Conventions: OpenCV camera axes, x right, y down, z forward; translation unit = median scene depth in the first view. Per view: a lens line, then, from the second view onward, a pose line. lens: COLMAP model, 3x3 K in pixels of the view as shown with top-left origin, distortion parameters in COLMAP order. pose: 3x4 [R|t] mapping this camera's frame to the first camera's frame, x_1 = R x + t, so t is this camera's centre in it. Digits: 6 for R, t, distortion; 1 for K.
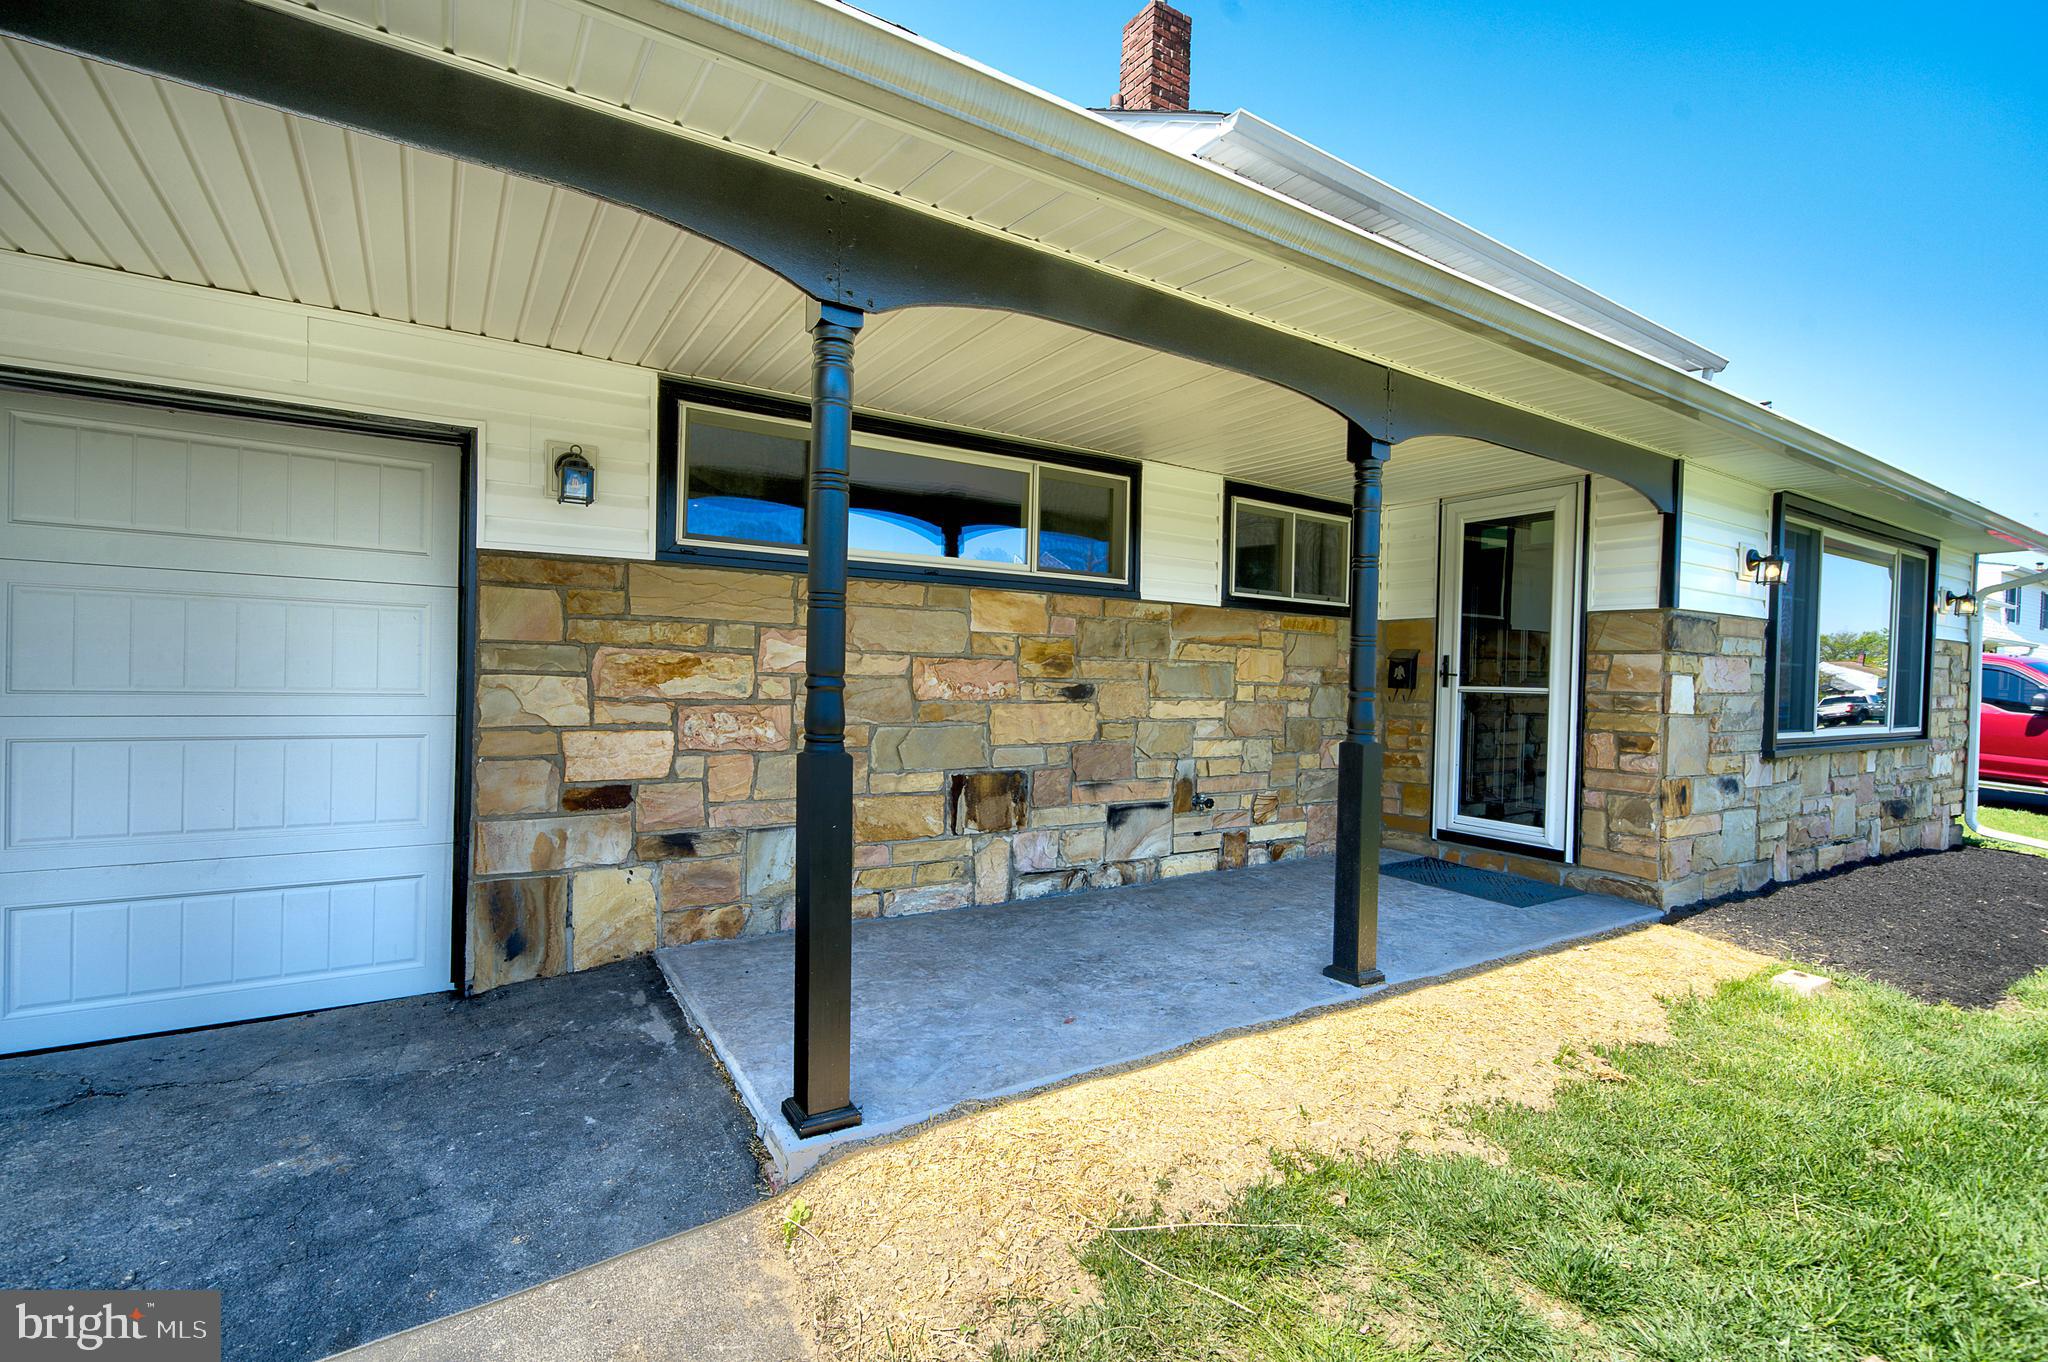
lens RADIAL K [[925.0, 0, 1009.4], [0, 925.0, 679.5], [0, 0, 1]] dist [-0.041830, 0.028212]
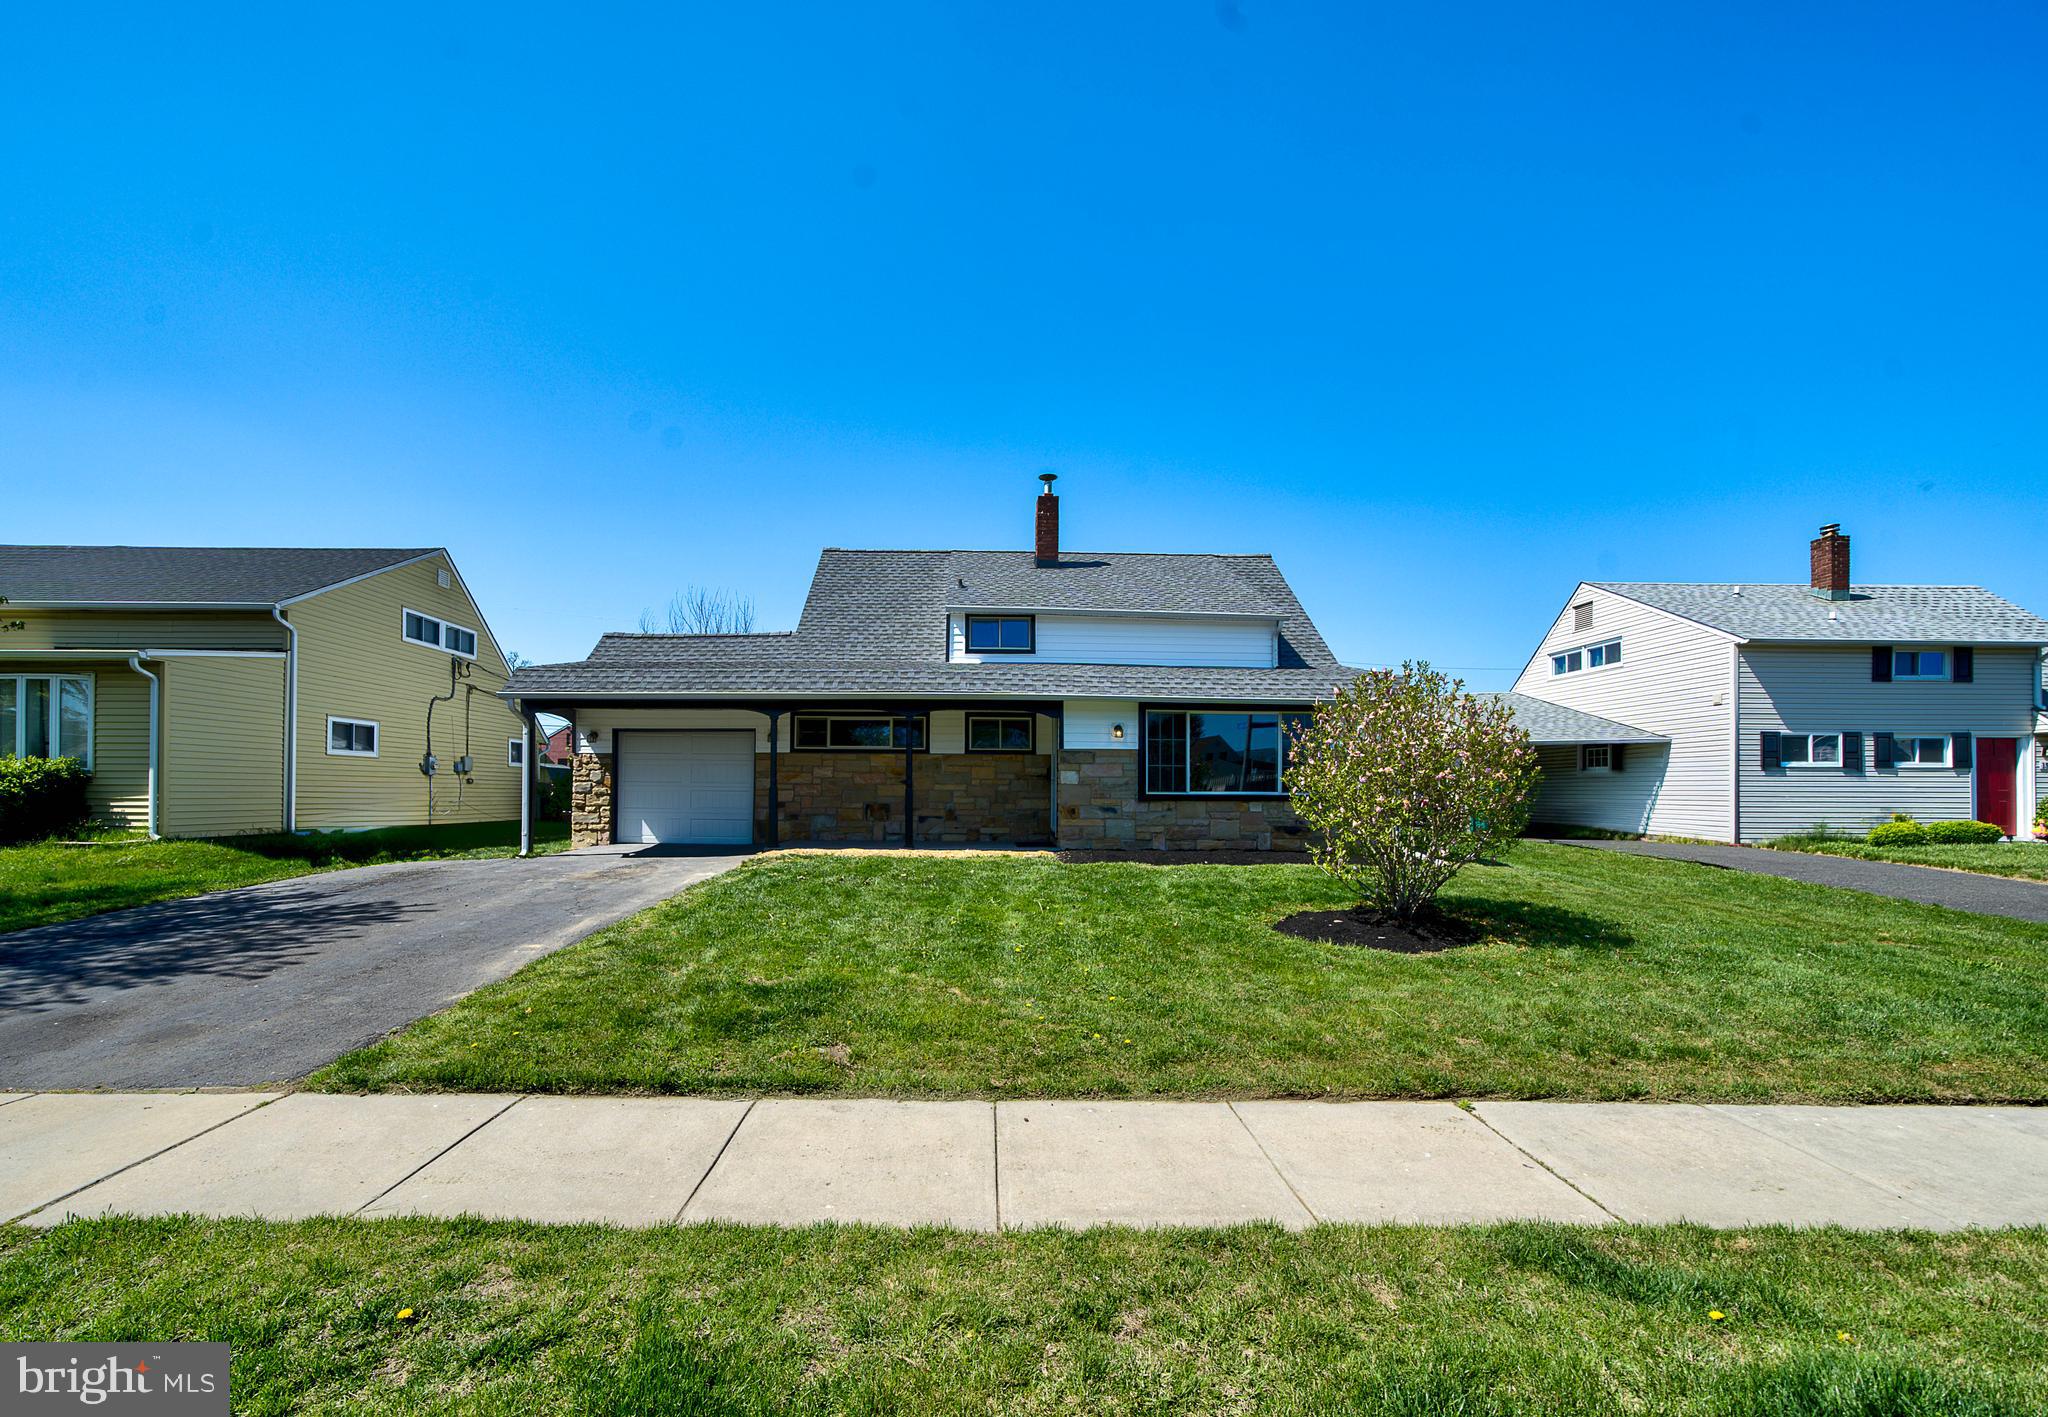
lens RADIAL K [[803.9, 0, 988.6], [0, 803.9, 771.7], [0, 0, 1]] dist [-0.055844, 0.039098]
pose [[0.858239, -0.033032, -0.512186, 1.884571], [0.008879, 0.998733, -0.049534, 0.127842], [0.513174, 0.037964, 0.857445, -1.419229]]
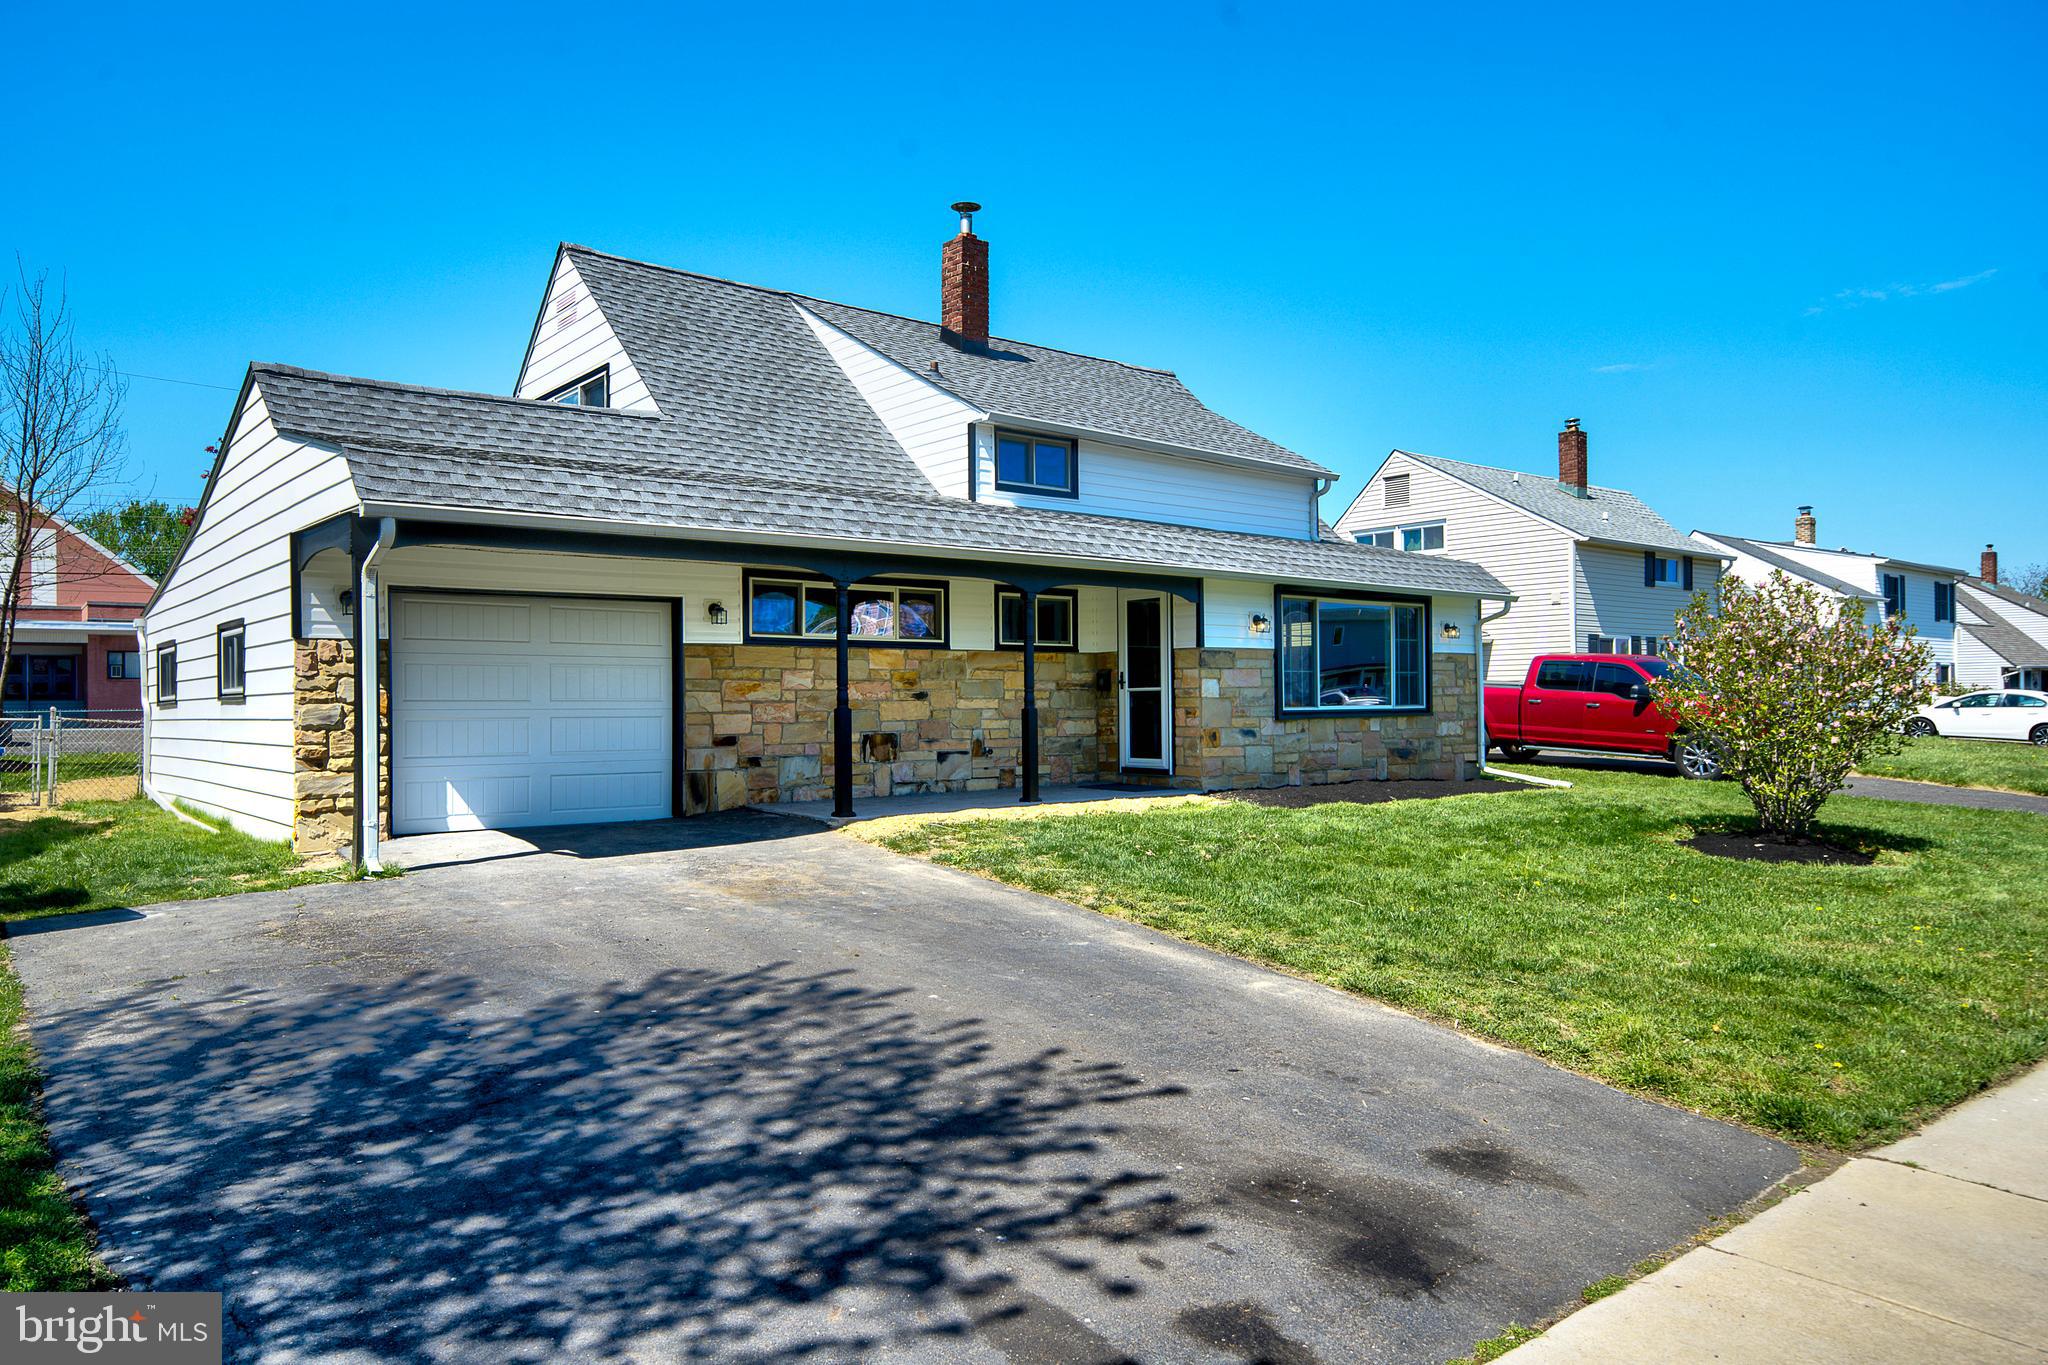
lens RADIAL K [[1366.7, 0, 1021.2], [0, 1366.7, 676.8], [0, 0, 1]] dist [0.003843, -0.003403]
pose [[0.991090, -0.029765, 0.129823, -0.098574], [0.033551, 0.999070, -0.027078, 0.061890], [-0.128897, 0.031192, 0.991167, -2.072081]]
